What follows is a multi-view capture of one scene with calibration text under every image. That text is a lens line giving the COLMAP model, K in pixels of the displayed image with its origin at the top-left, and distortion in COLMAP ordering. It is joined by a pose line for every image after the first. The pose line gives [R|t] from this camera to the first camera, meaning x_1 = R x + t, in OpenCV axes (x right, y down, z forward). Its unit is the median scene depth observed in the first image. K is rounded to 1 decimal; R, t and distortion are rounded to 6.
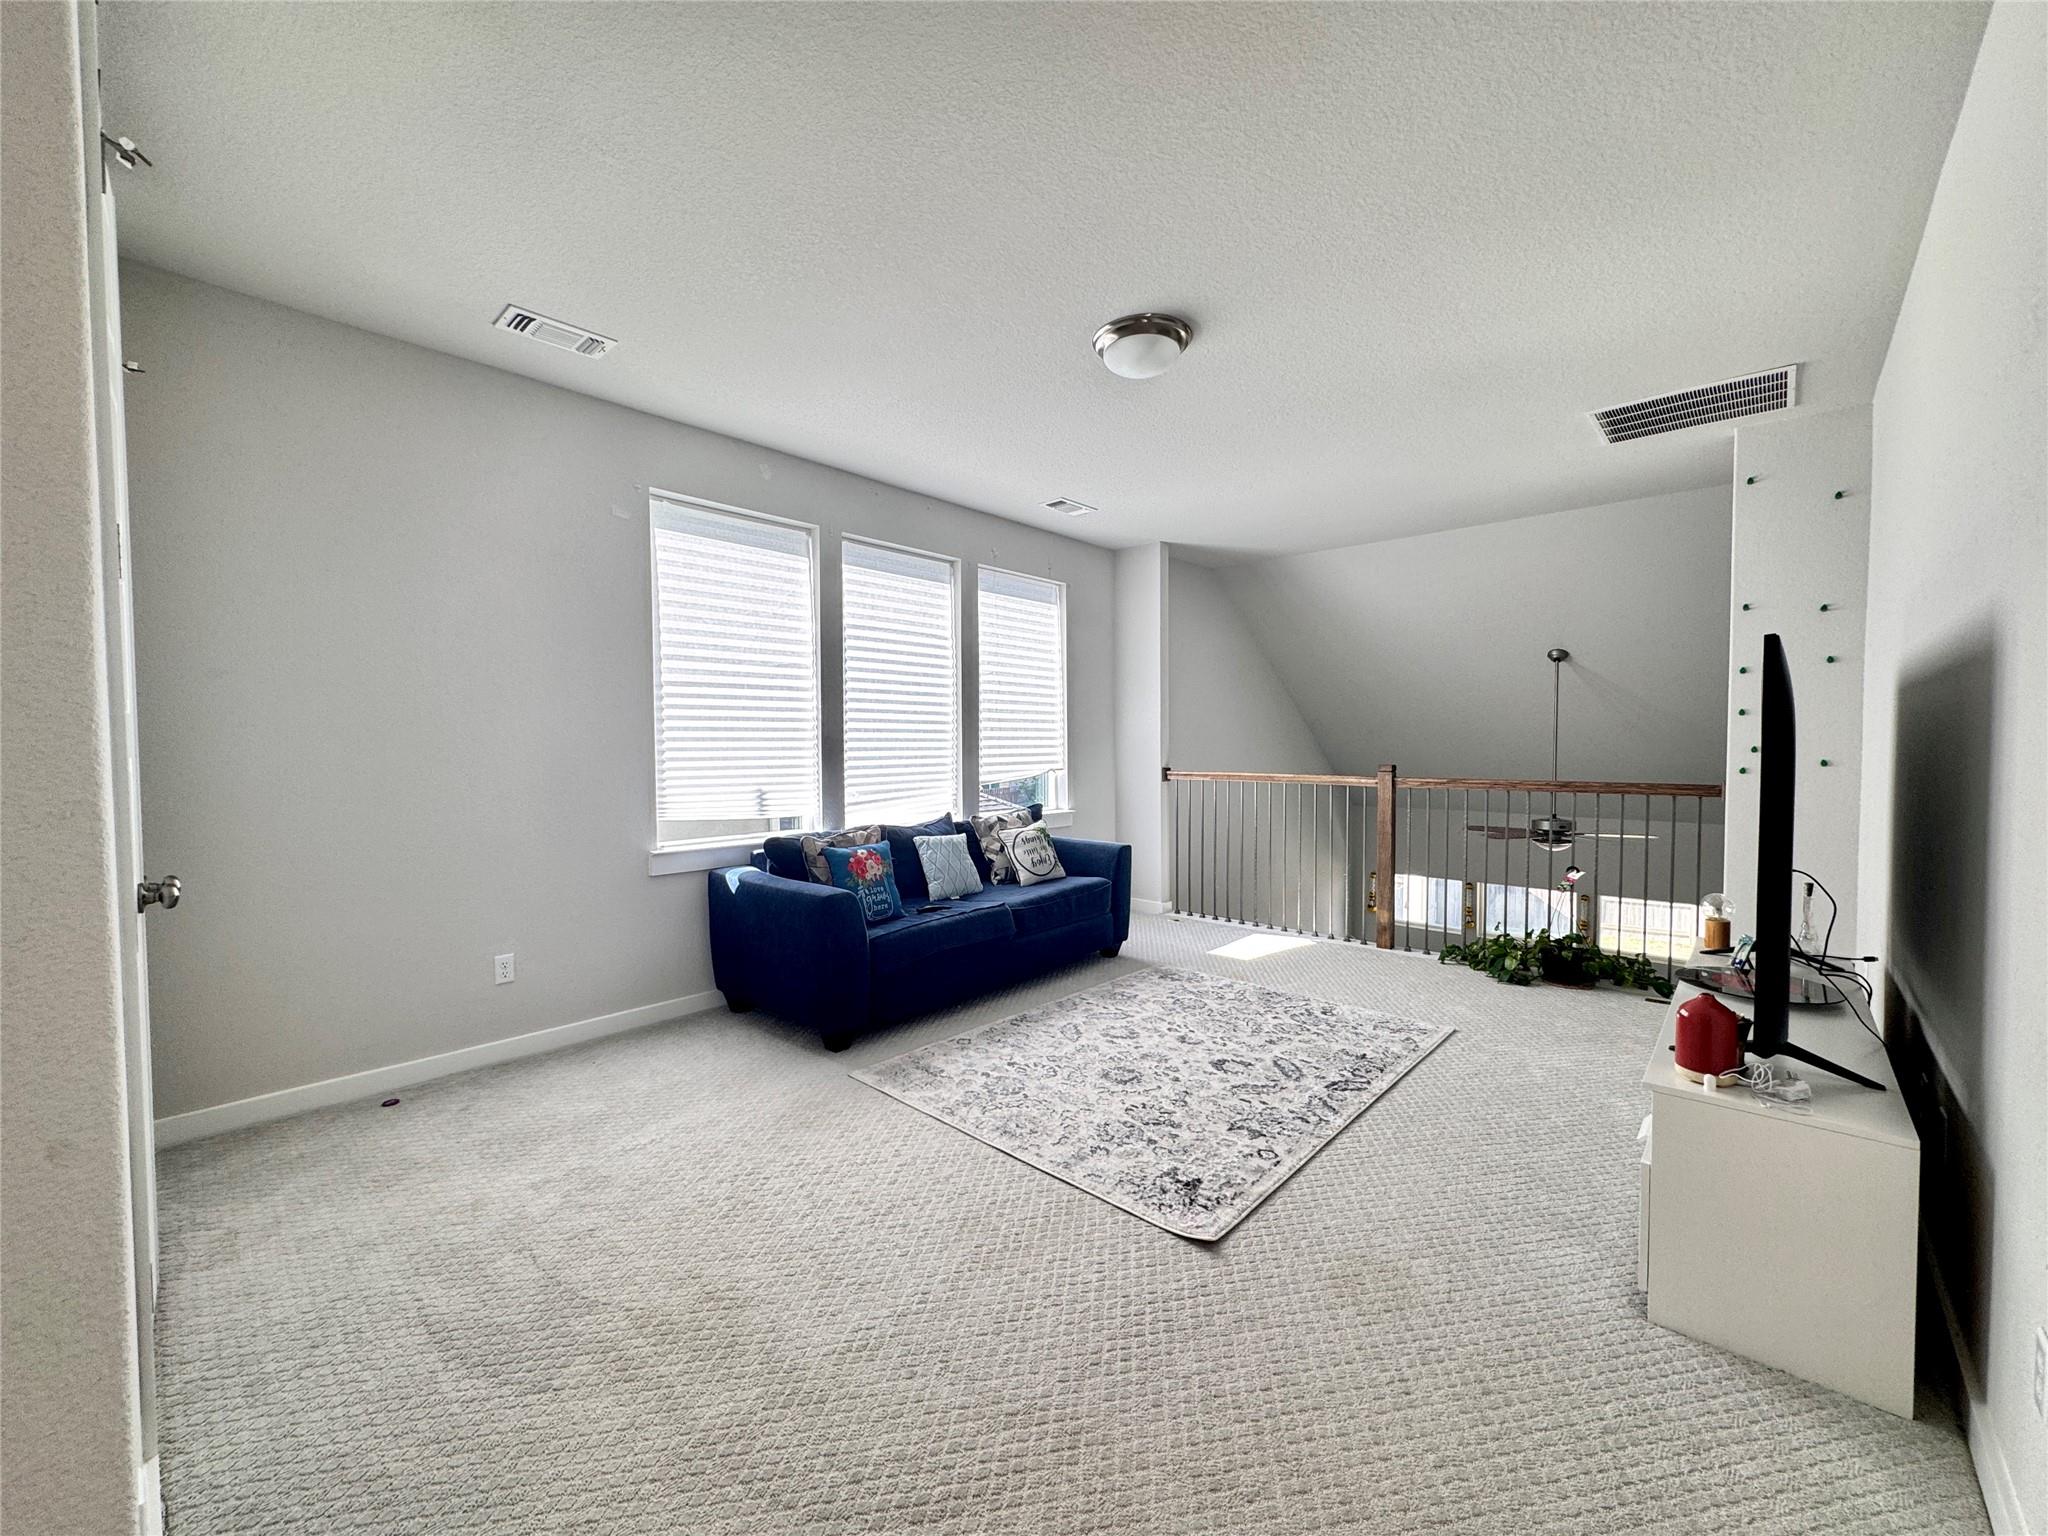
lens RADIAL K [[815.7, 0, 1024.0], [0, 815.7, 770.4], [0, 0, 1]] dist [0.000204, 0.000124]
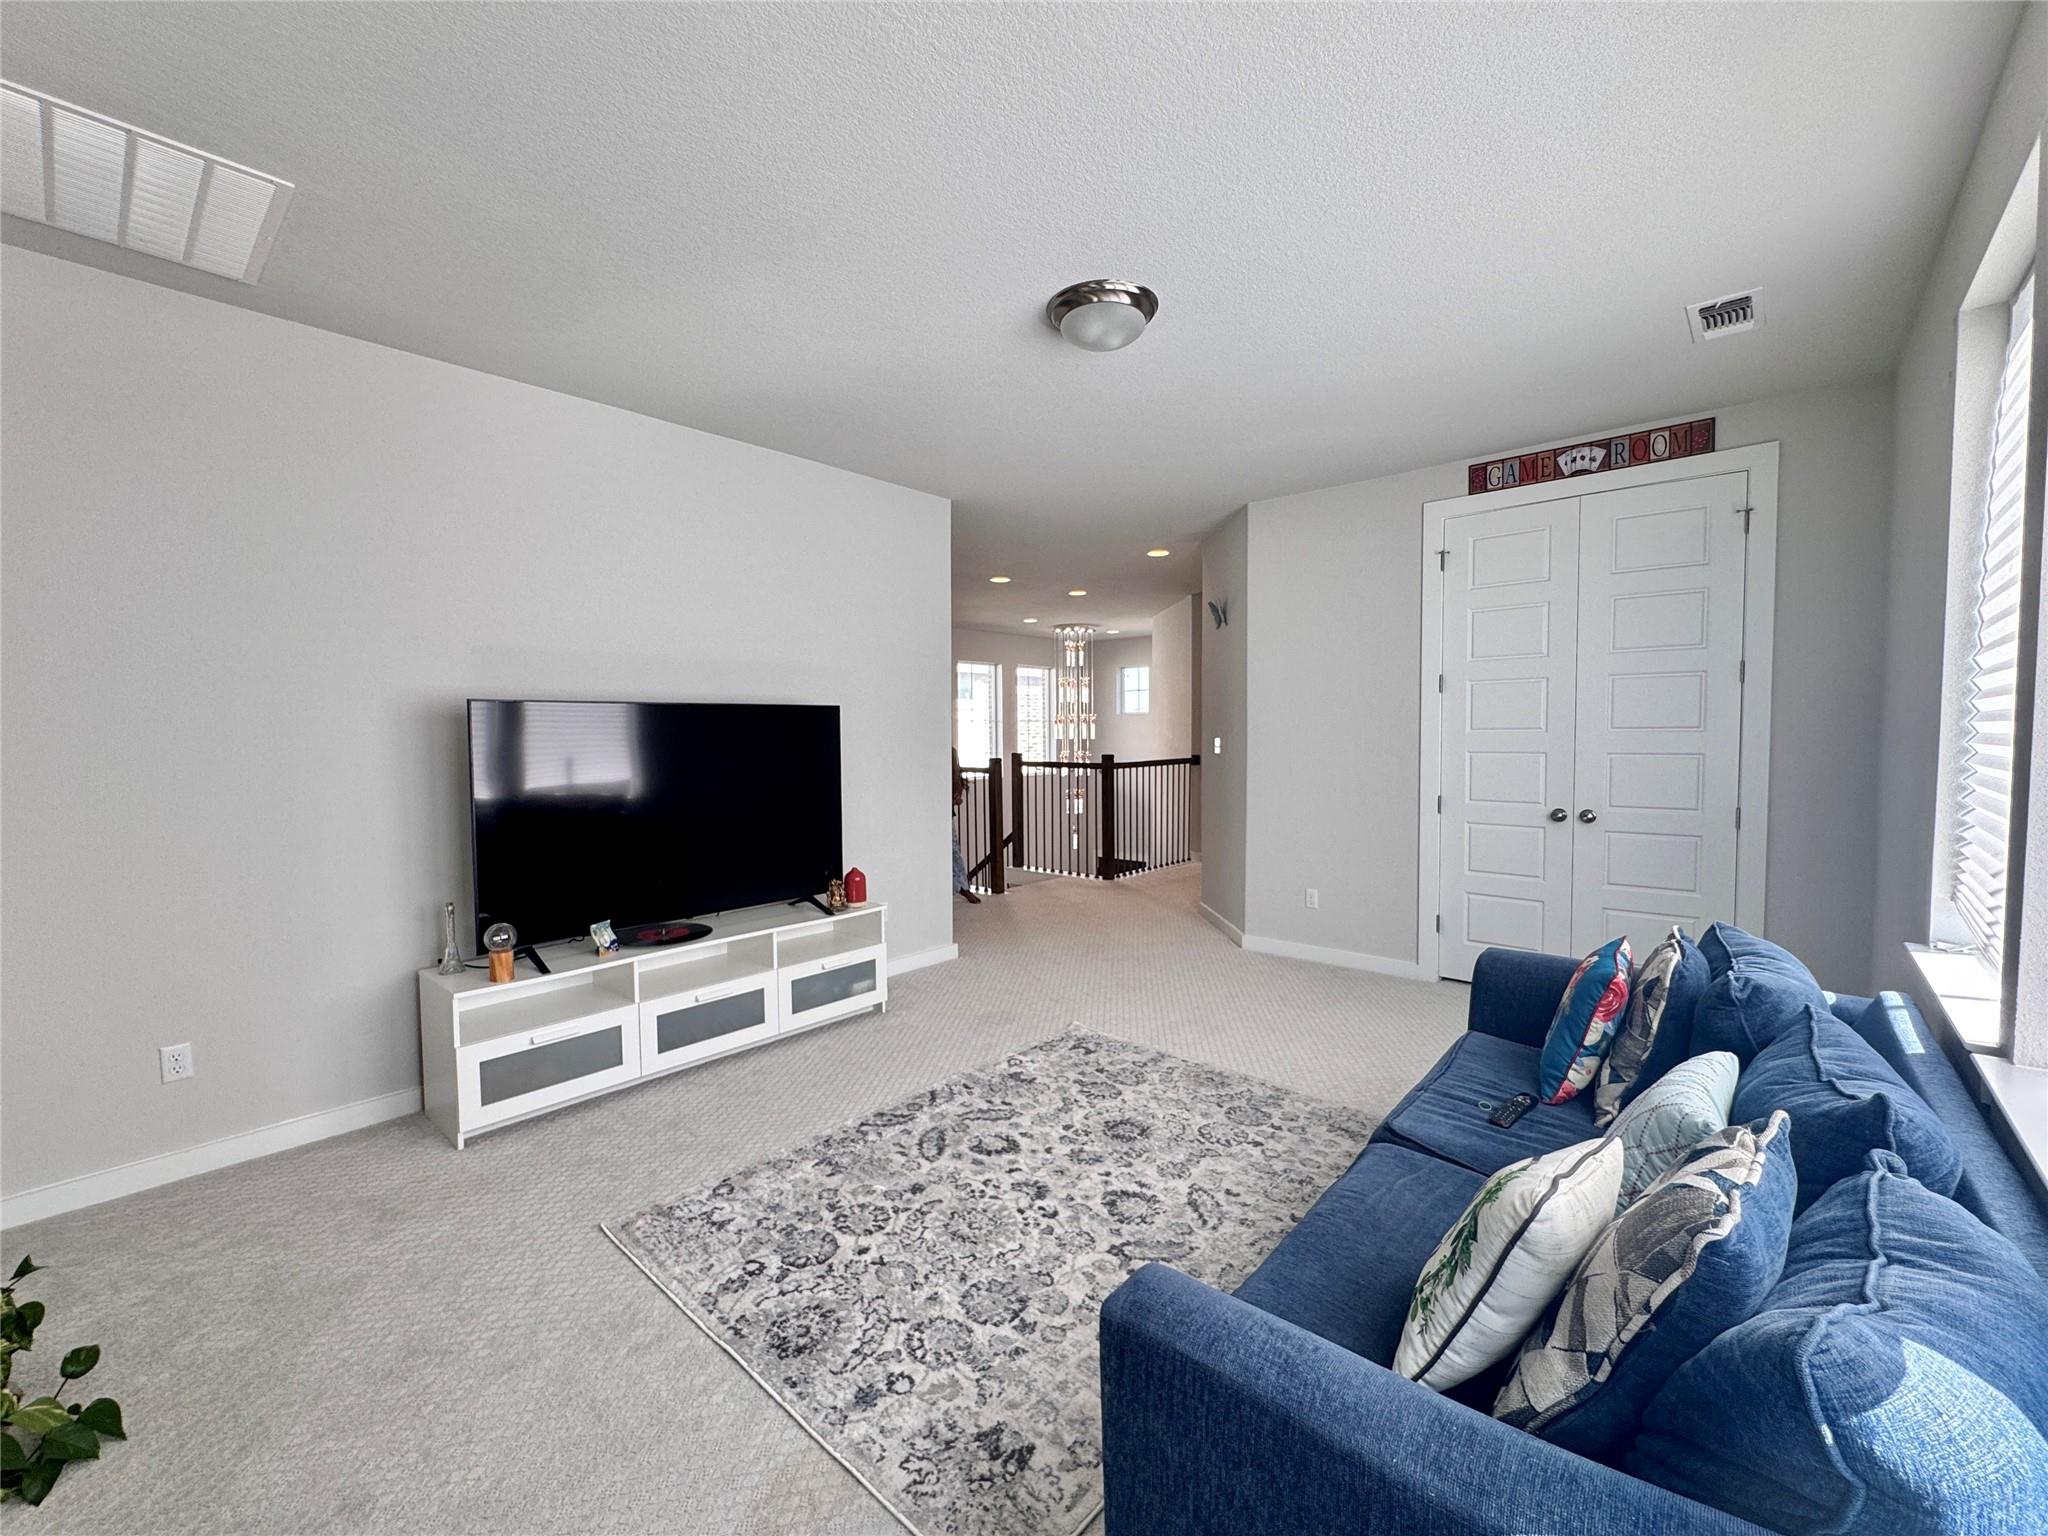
lens RADIAL K [[815.7, 0, 1024.0], [0, 815.7, 770.4], [0, 0, 1]] dist [0.000204, 0.000124]
pose [[-0.999878, 0.010509, -0.011531, 0.224594], [0.009505, 0.996429, 0.083893, -0.091638], [0.012372, 0.083773, -0.996408, 1.754734]]
